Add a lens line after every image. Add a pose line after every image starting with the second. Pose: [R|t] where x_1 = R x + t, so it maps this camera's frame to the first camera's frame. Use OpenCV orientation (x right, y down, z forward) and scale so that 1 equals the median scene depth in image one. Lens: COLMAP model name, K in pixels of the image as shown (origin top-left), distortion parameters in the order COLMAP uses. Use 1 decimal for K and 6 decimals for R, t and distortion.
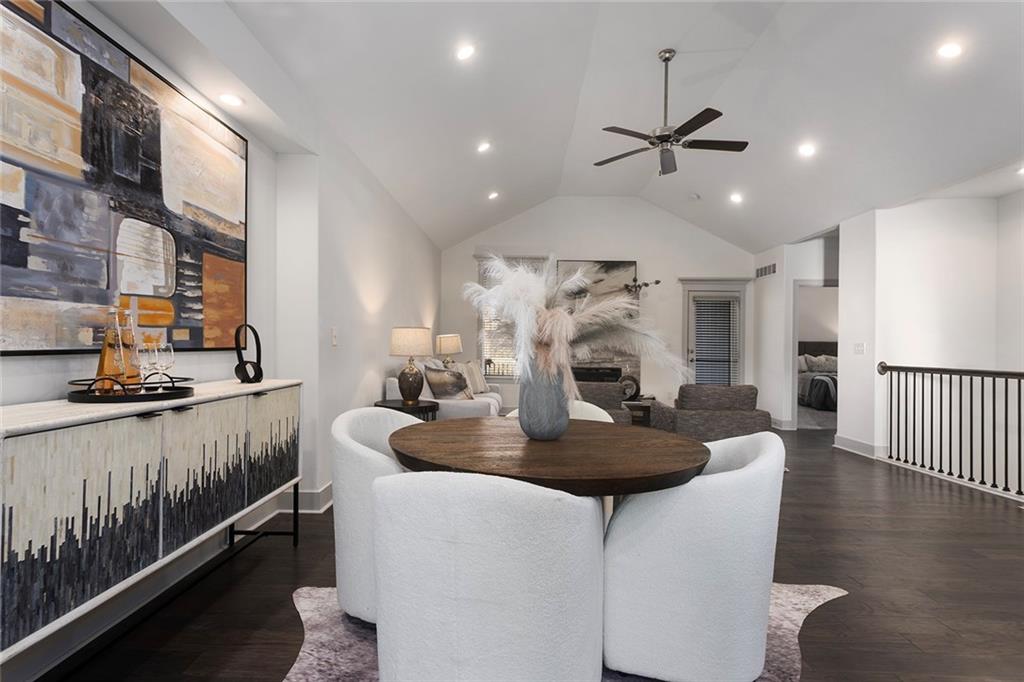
lens RADIAL K [[496.5, 0, 500.0], [0, 496.5, 340.5], [0, 0, 1]] dist [-0.003324, 0.000909]
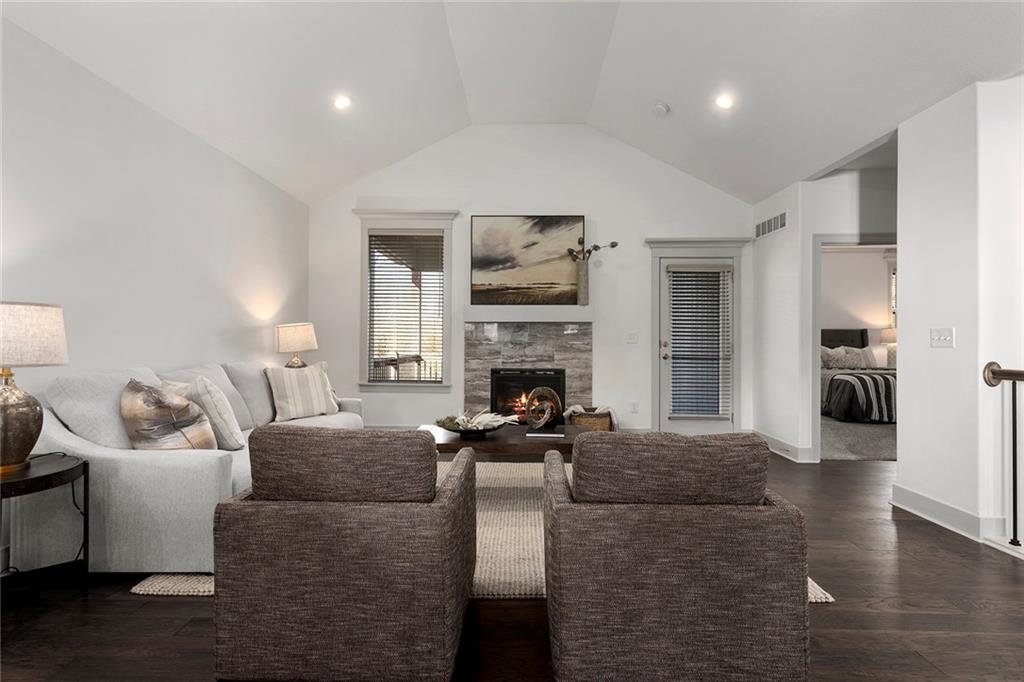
lens RADIAL K [[490.5, 0, 507.0], [0, 490.5, 333.9], [0, 0, 1]] dist [-0.000159, 0.000155]
pose [[0.999896, -0.010509, 0.009867, 0.158449], [0.010489, 0.999943, 0.002090, 0.003712], [-0.009889, -0.001986, 0.999949, 0.314356]]
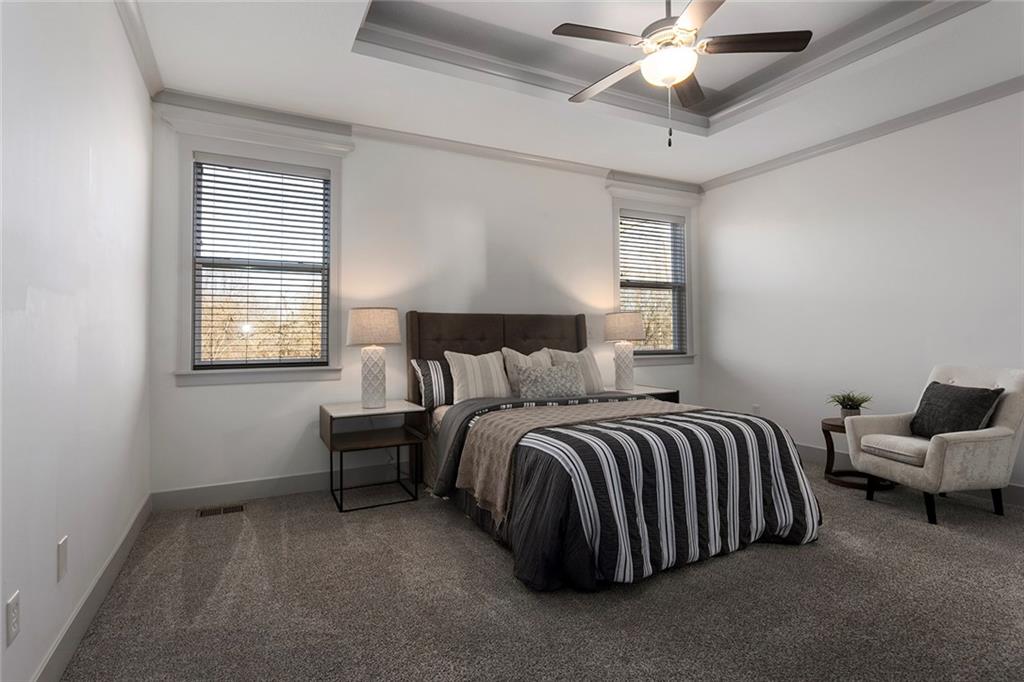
lens RADIAL K [[496.5, 0, 500.0], [0, 496.5, 340.5], [0, 0, 1]] dist [-0.003324, 0.000909]
pose [[0.875804, -0.025722, 0.481981, 0.588272], [0.017396, 0.999612, 0.021738, 0.018796], [-0.482353, -0.010654, 0.875912, 0.915978]]
